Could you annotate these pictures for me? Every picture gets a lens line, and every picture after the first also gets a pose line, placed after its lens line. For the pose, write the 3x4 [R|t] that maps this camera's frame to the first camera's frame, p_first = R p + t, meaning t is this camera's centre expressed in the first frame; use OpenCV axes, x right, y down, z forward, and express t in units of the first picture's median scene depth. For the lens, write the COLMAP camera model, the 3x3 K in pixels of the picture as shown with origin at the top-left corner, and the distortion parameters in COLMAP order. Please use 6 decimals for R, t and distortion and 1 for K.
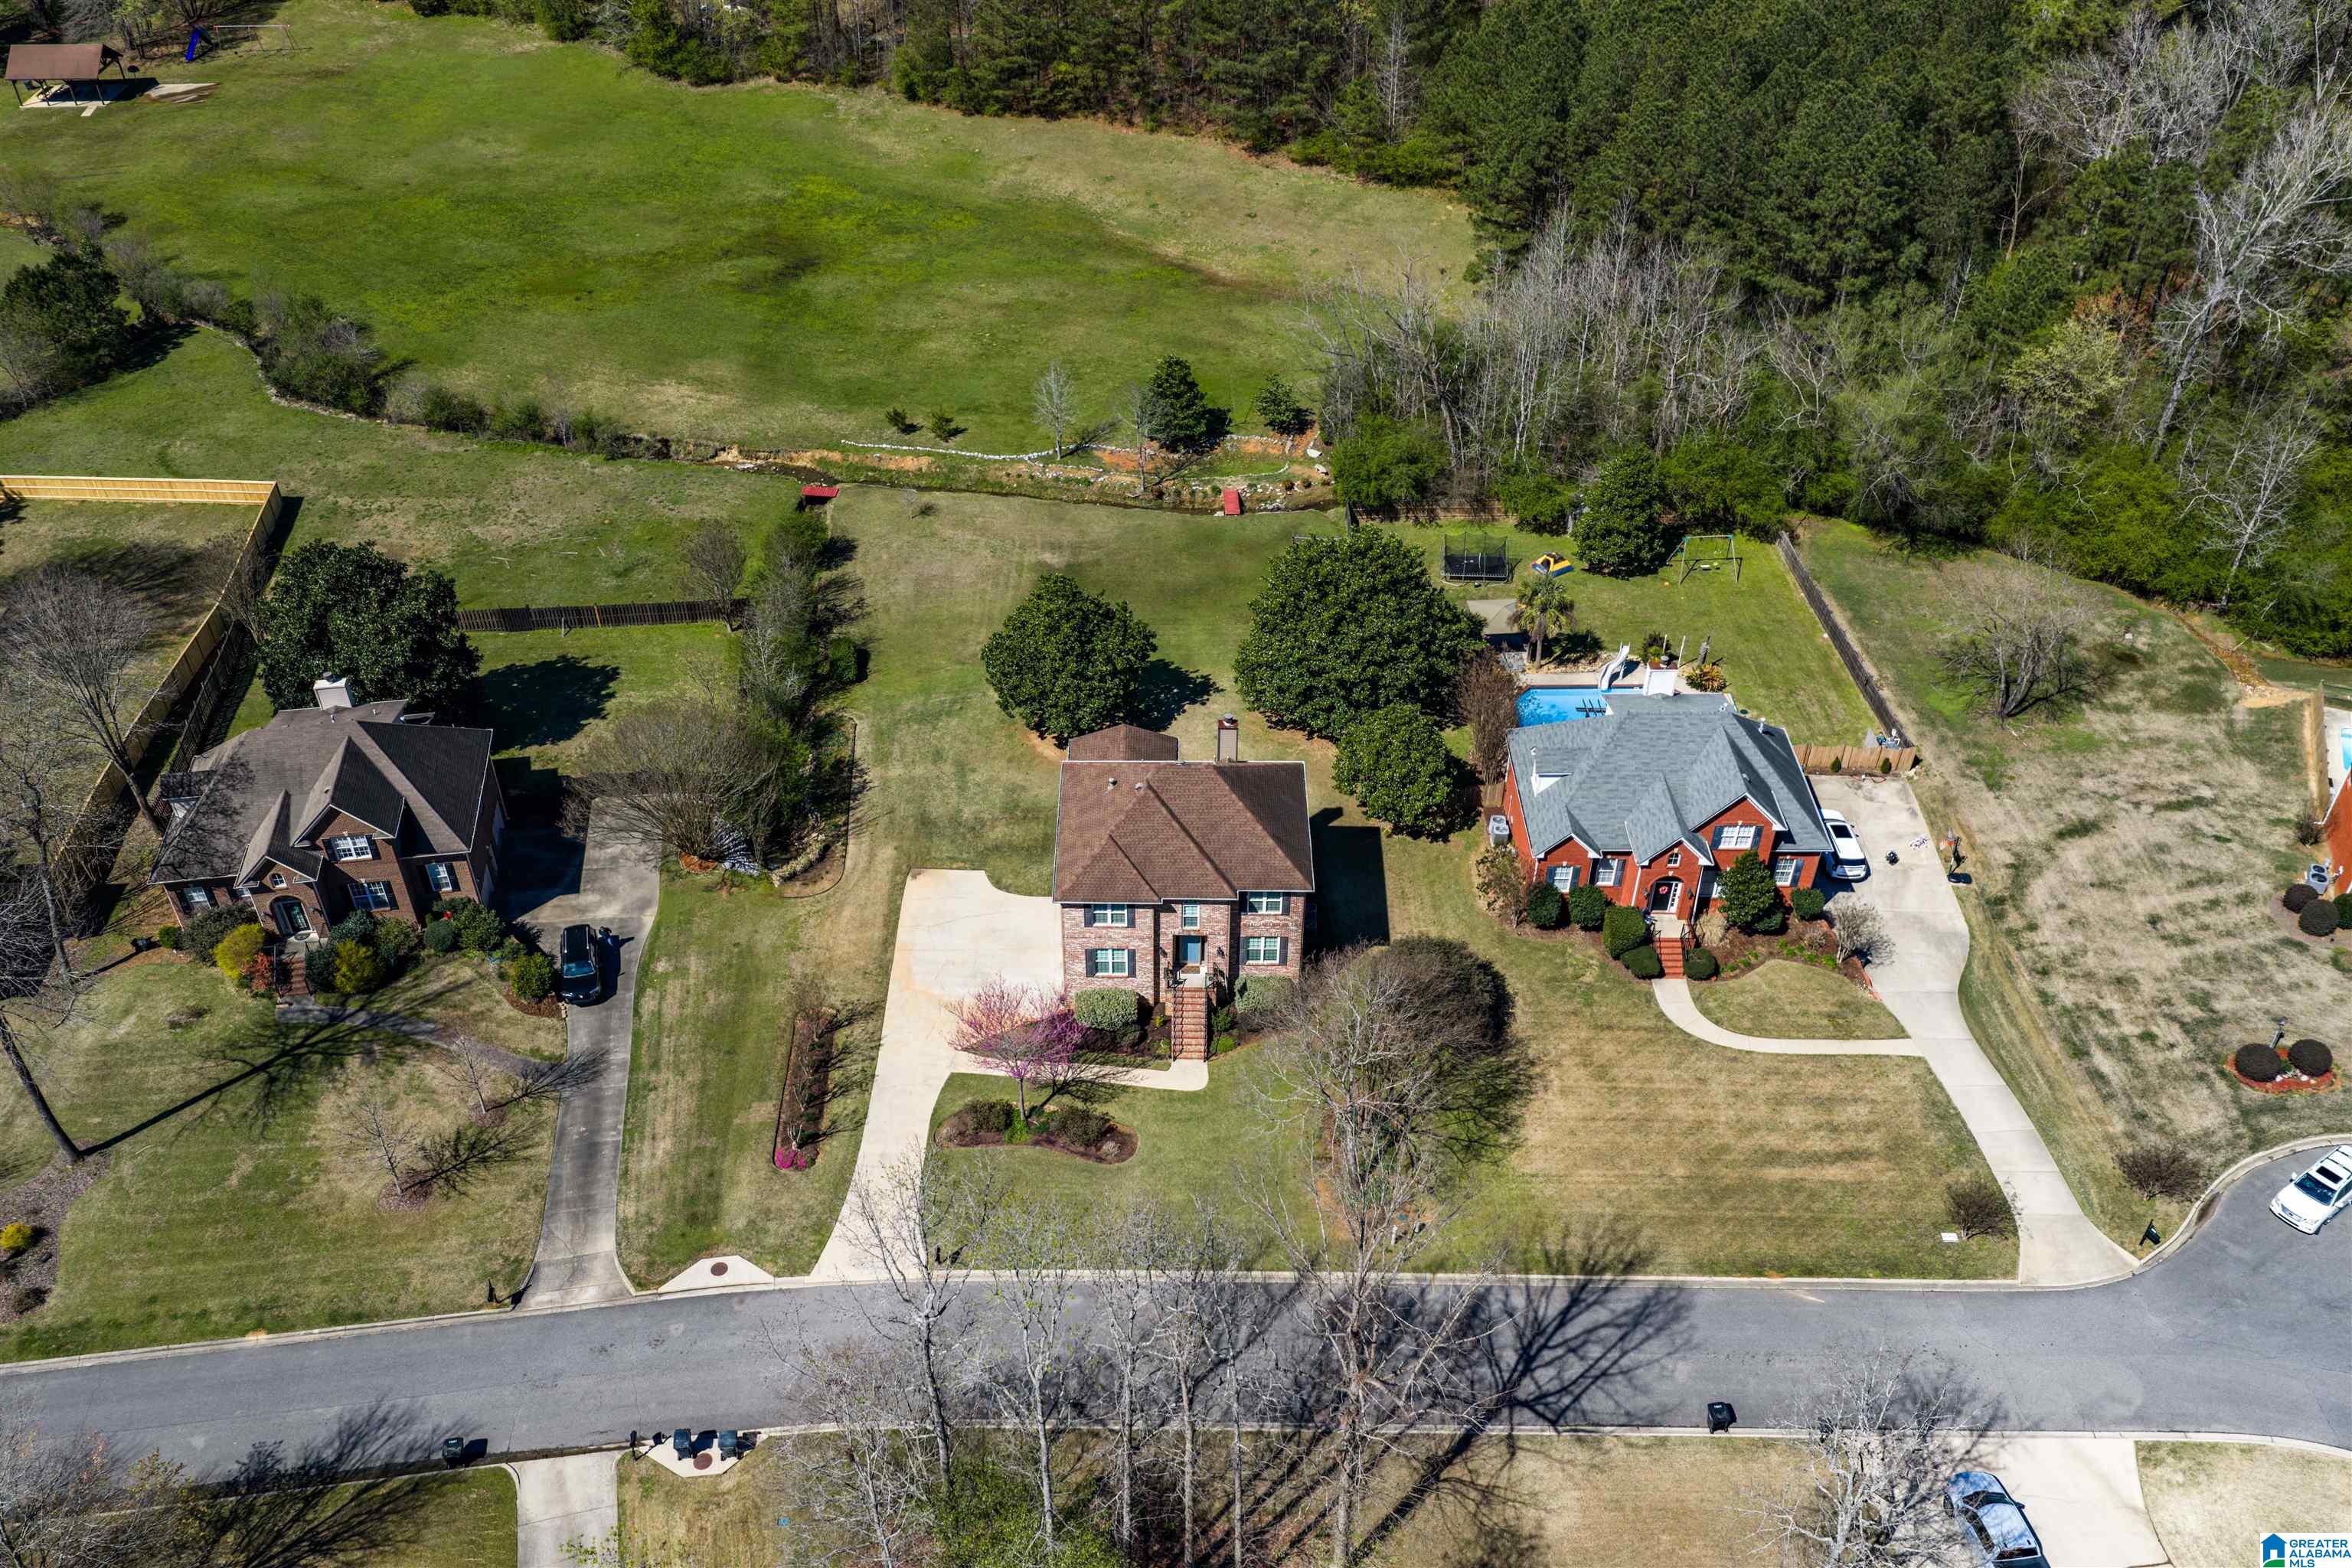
lens RADIAL K [[1946.3, 0, 1168.6], [0, 1946.3, 778.3], [0, 0, 1]] dist [0.015659, -0.027183]
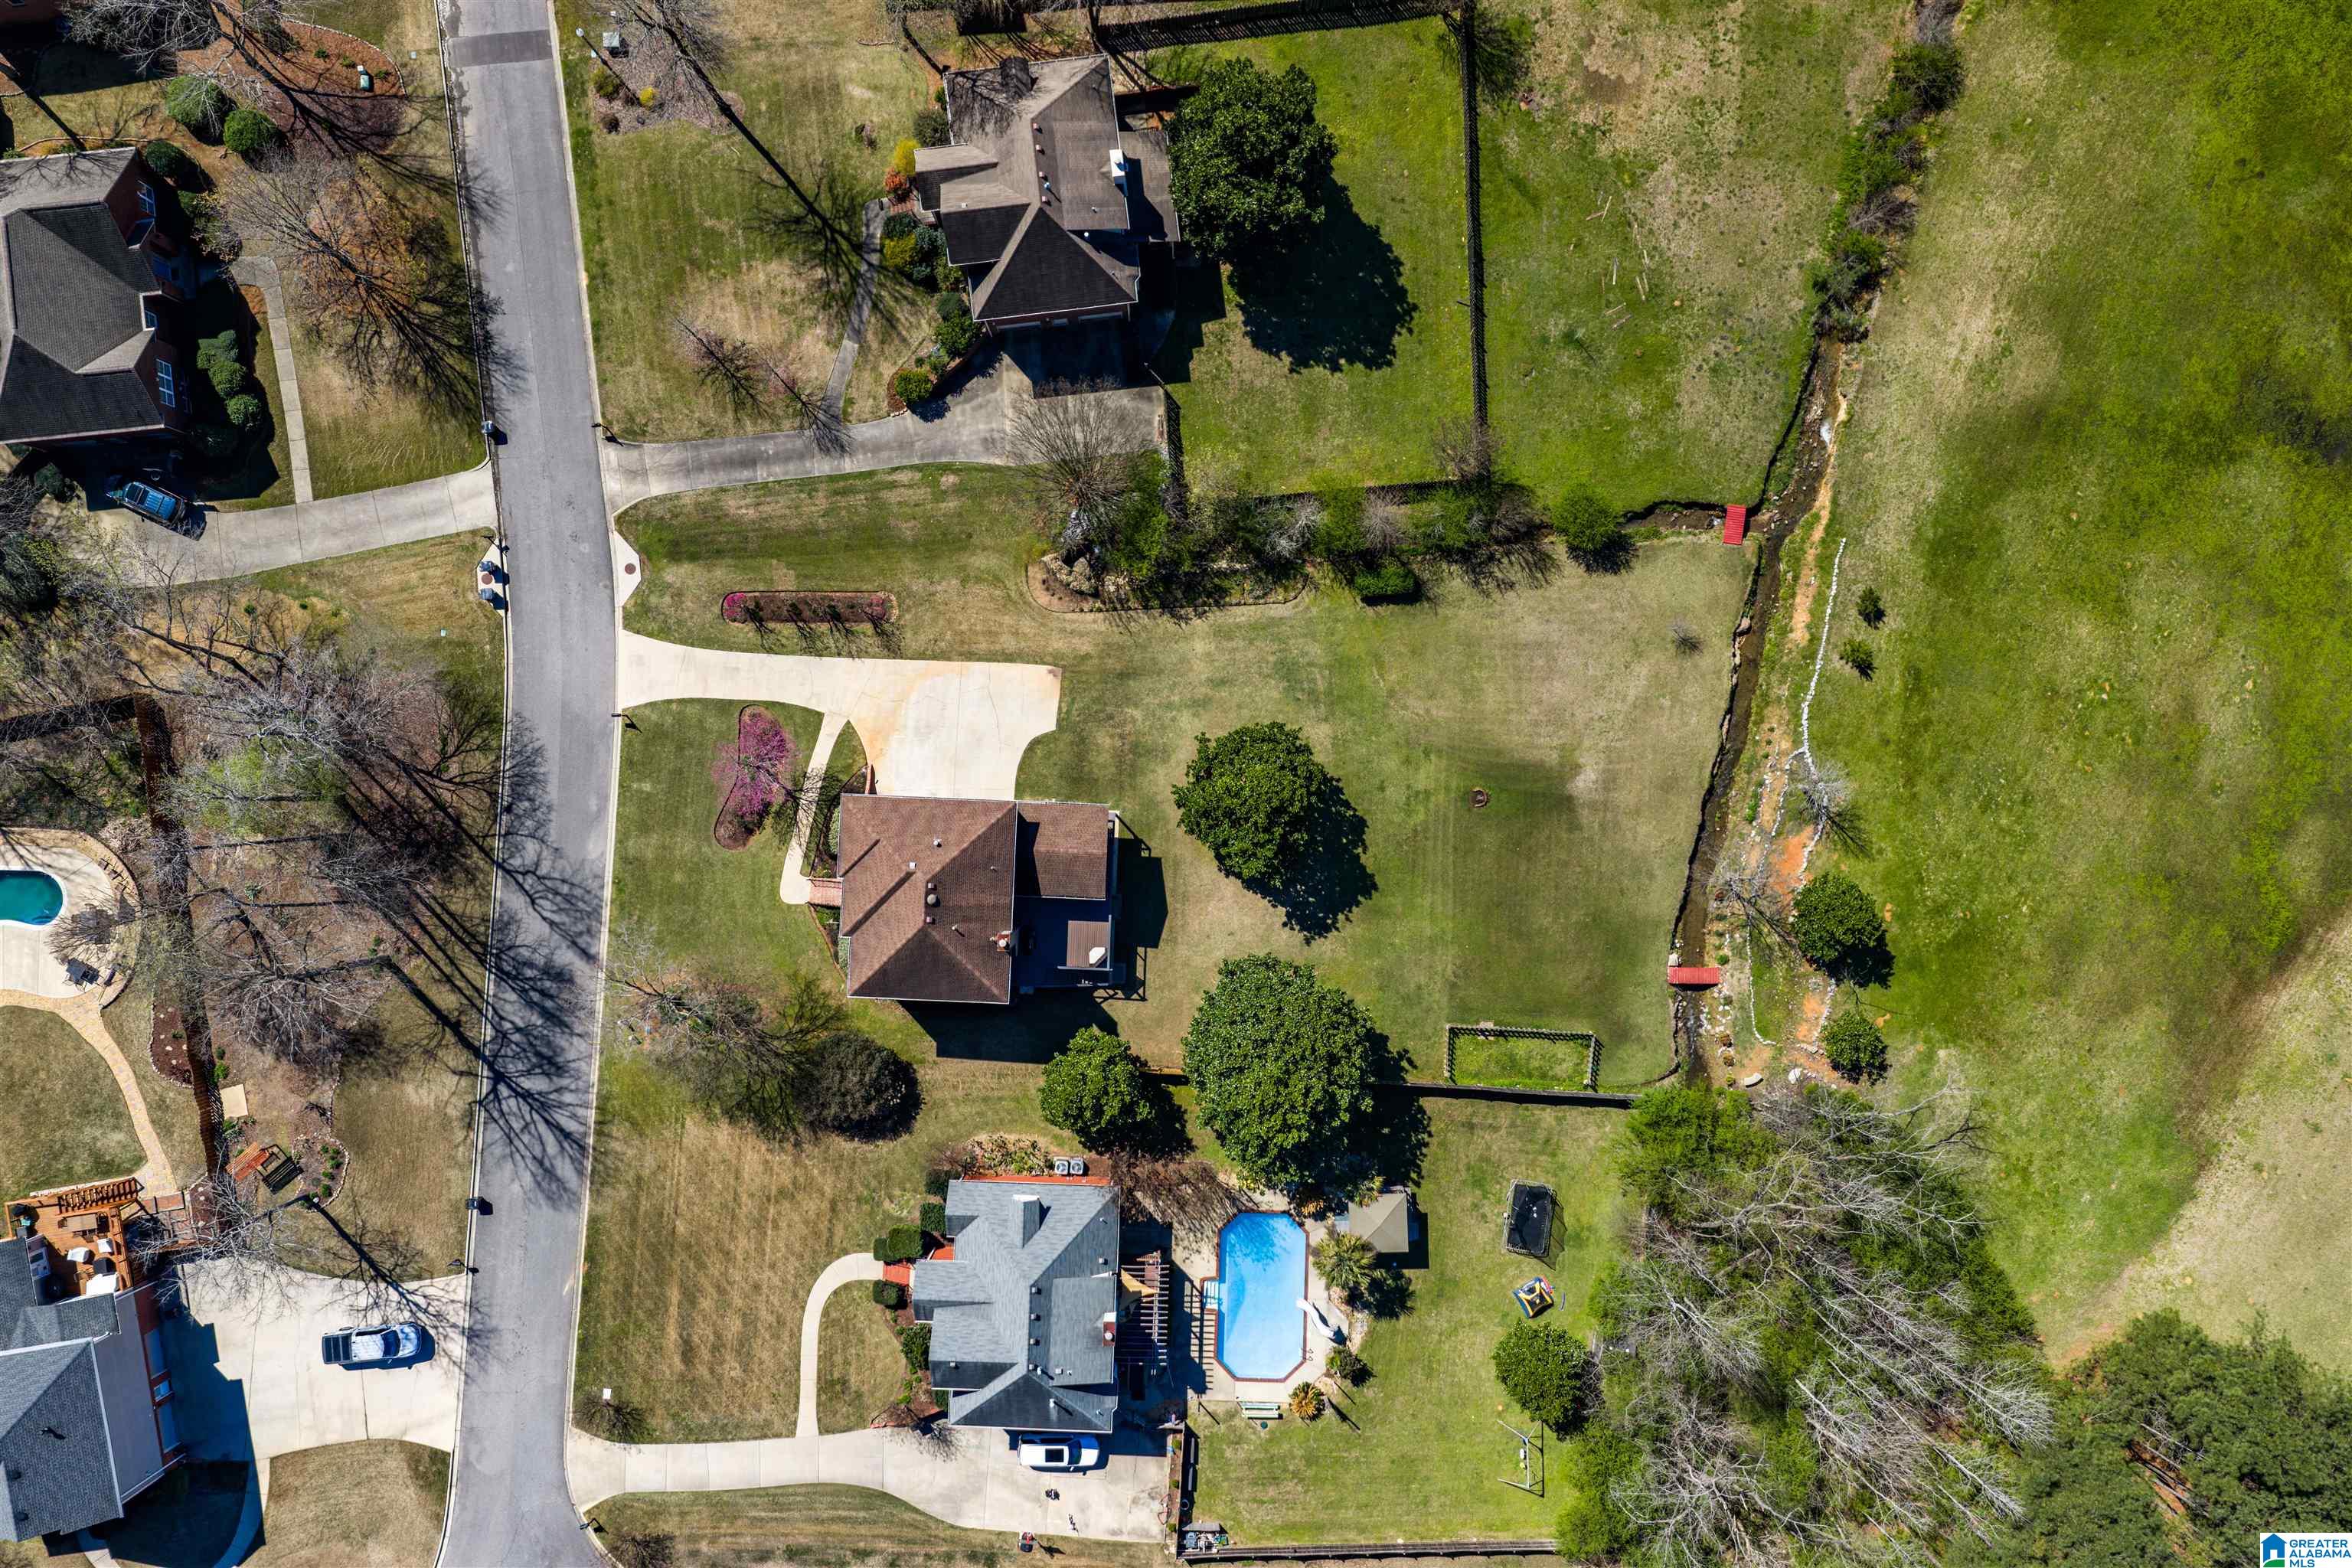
lens RADIAL K [[1946.3, 0, 1170.7], [0, 1946.3, 781.6], [0, 0, 1]] dist [0.015659, -0.027183]
pose [[-0.038957, 0.999239, 0.002179, -0.074039], [-0.628158, -0.026185, 0.777645, -1.009355], [0.777110, 0.028926, 0.628700, 0.329976]]
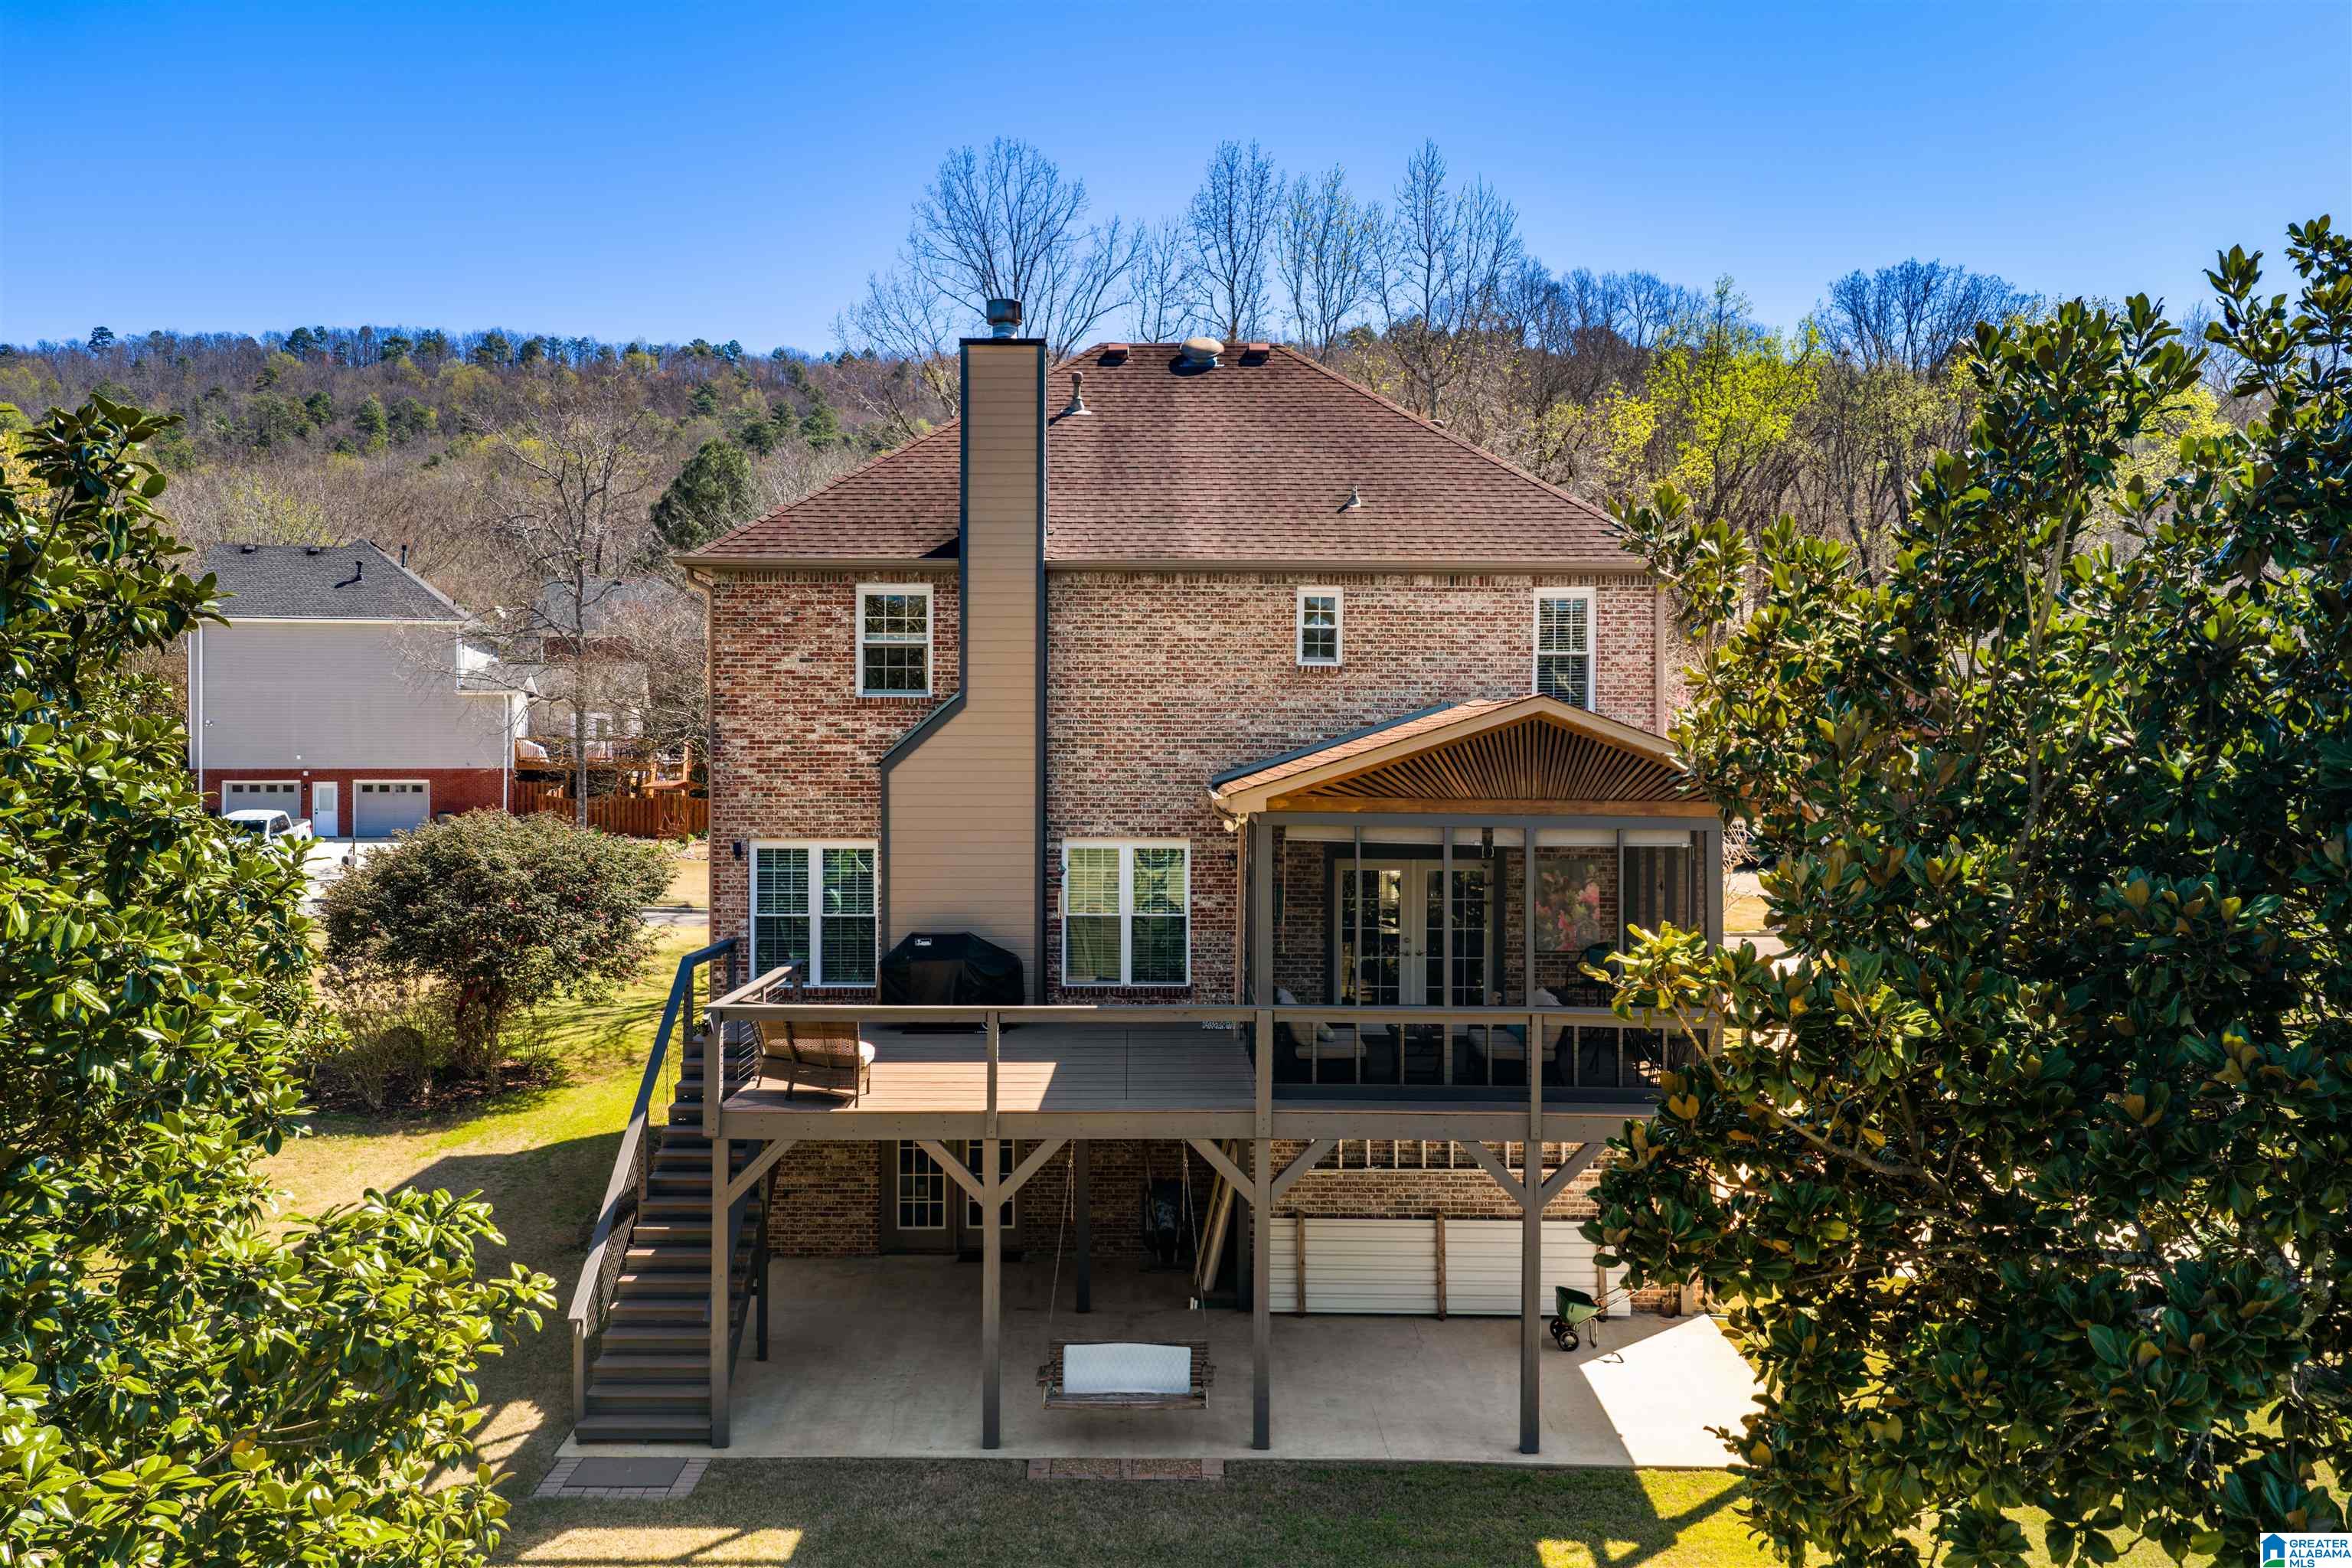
lens RADIAL K [[1946.3, 0, 1164.2], [0, 1946.3, 780.8], [0, 0, 1]] dist [0.015659, -0.027183]
pose [[-0.999975, -0.006841, 0.001985, 0.010155], [-0.004061, 0.776459, 0.630155, -0.138001], [-0.005852, 0.630131, -0.776467, 1.217903]]
